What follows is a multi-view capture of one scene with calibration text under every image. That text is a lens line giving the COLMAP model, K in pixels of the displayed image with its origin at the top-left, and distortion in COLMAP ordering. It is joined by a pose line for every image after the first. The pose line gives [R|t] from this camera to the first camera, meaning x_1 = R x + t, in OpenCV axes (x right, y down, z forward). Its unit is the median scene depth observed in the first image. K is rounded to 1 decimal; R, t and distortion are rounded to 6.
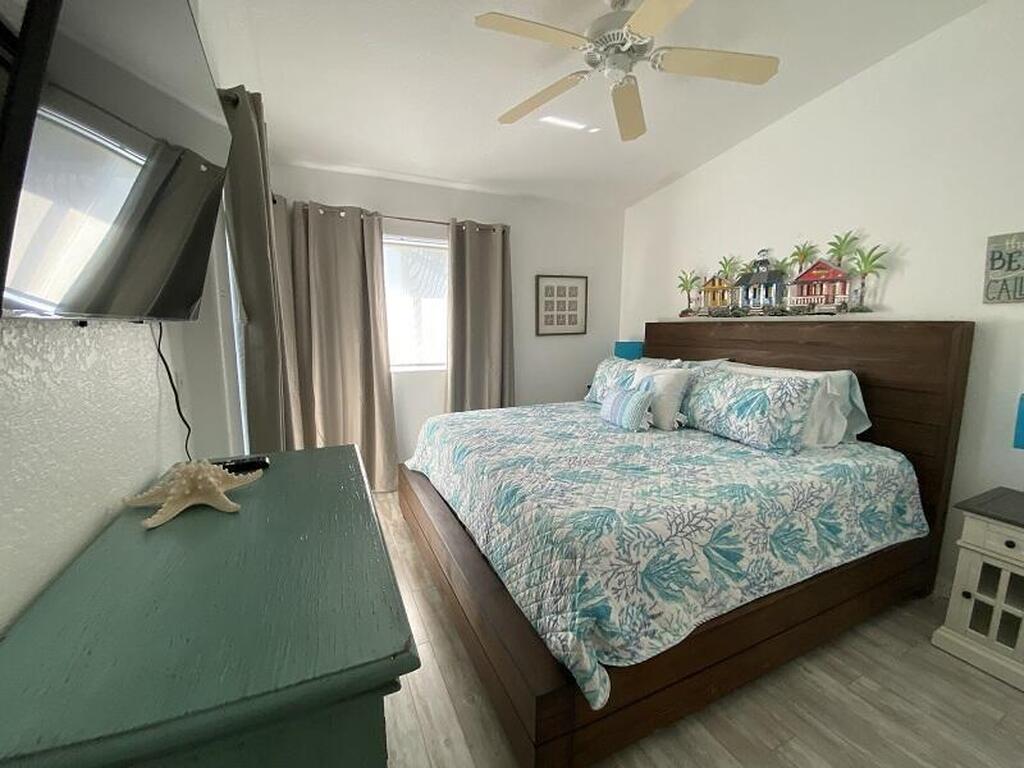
lens RADIAL K [[420.2, 0, 511.9], [0, 420.2, 386.8], [0, 0, 1]] dist [0.016100, -0.018082]
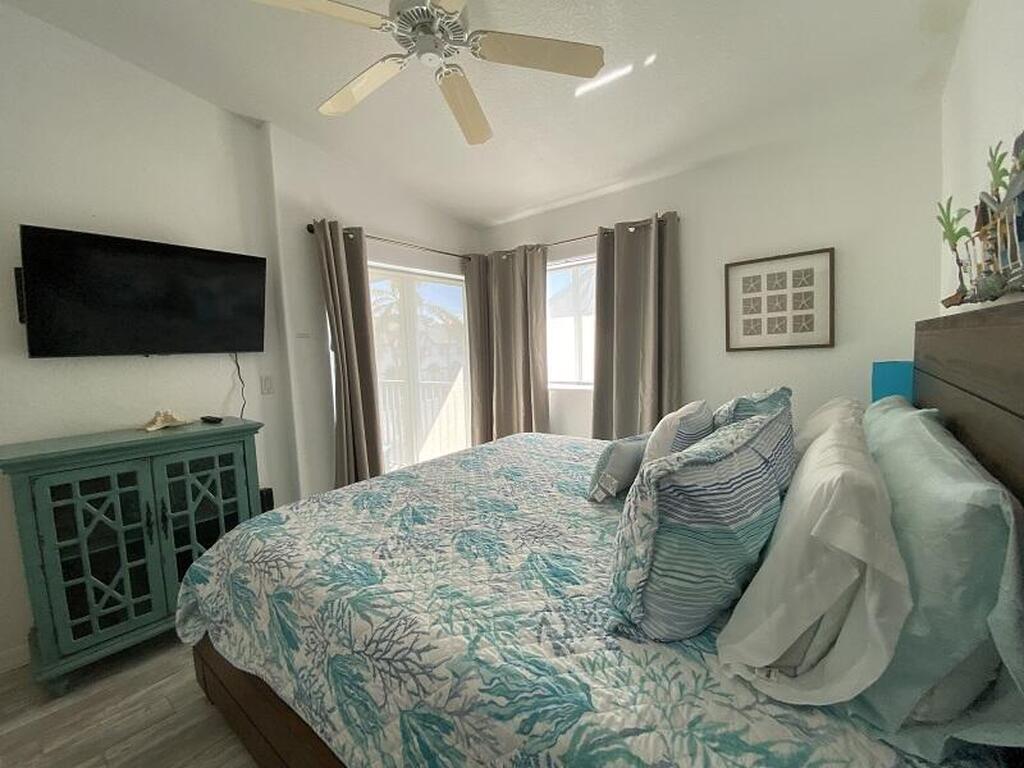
lens RADIAL K [[420.2, 0, 503.8], [0, 420.2, 382.5], [0, 0, 1]] dist [0.016100, -0.018082]
pose [[0.443598, 0.047926, -0.894943, 0.914258], [-0.091388, 0.995783, 0.008027, -0.074787], [0.891554, 0.078226, 0.446107, 0.643495]]
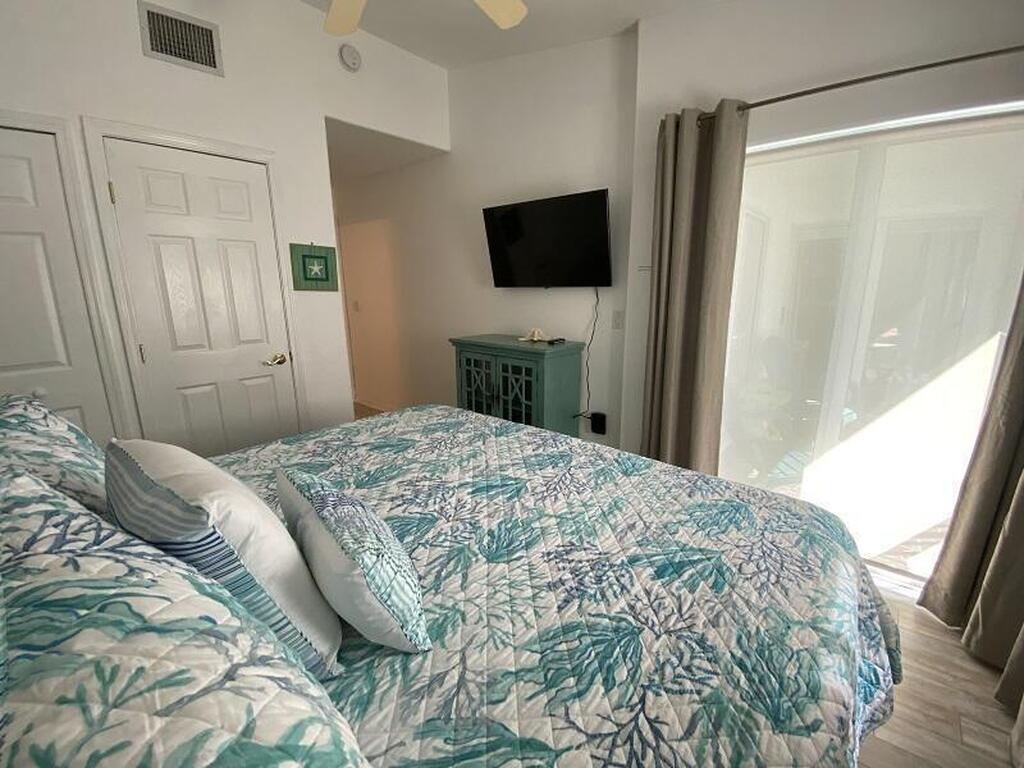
lens RADIAL K [[420.2, 0, 515.1], [0, 420.2, 377.8], [0, 0, 1]] dist [0.016100, -0.018082]
pose [[-0.912085, 0.084562, -0.401187, 0.327062], [-0.059152, 0.941123, 0.332849, -0.224534], [0.405712, 0.327317, -0.853382, 1.553127]]
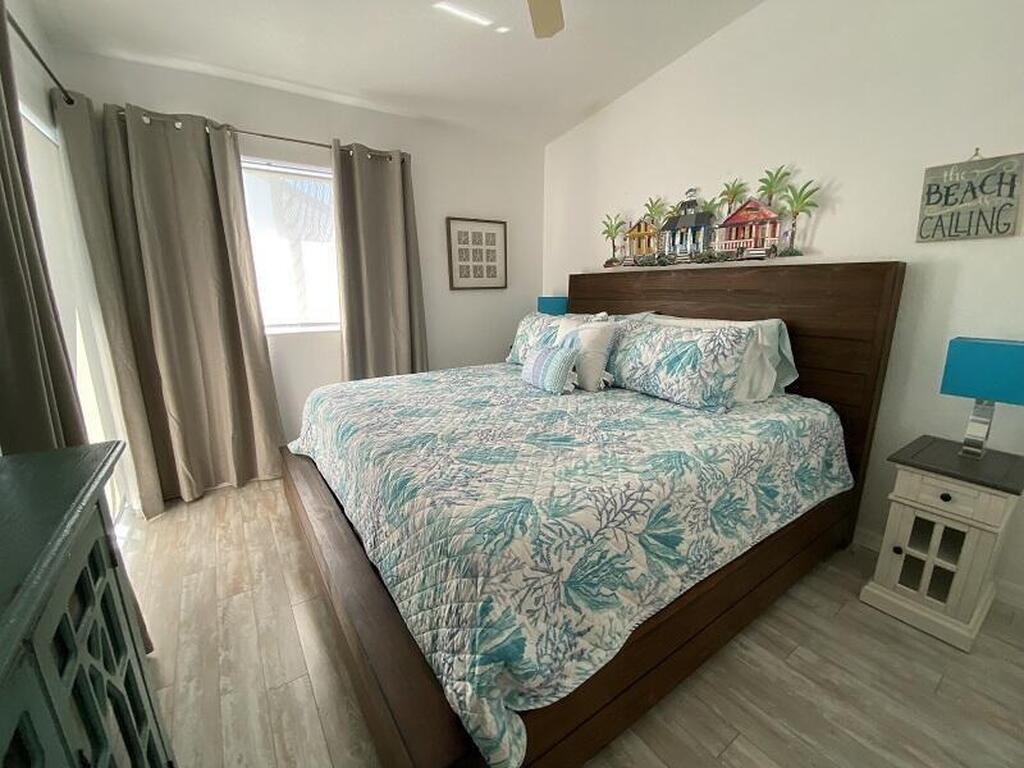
lens RADIAL K [[420.2, 0, 512.3], [0, 420.2, 388.4], [0, 0, 1]] dist [0.016100, -0.018082]
pose [[0.985670, -0.044803, 0.162626, 0.060552], [0.029929, 0.995236, 0.092787, 0.010621], [-0.166009, -0.086591, 0.982315, 0.171112]]
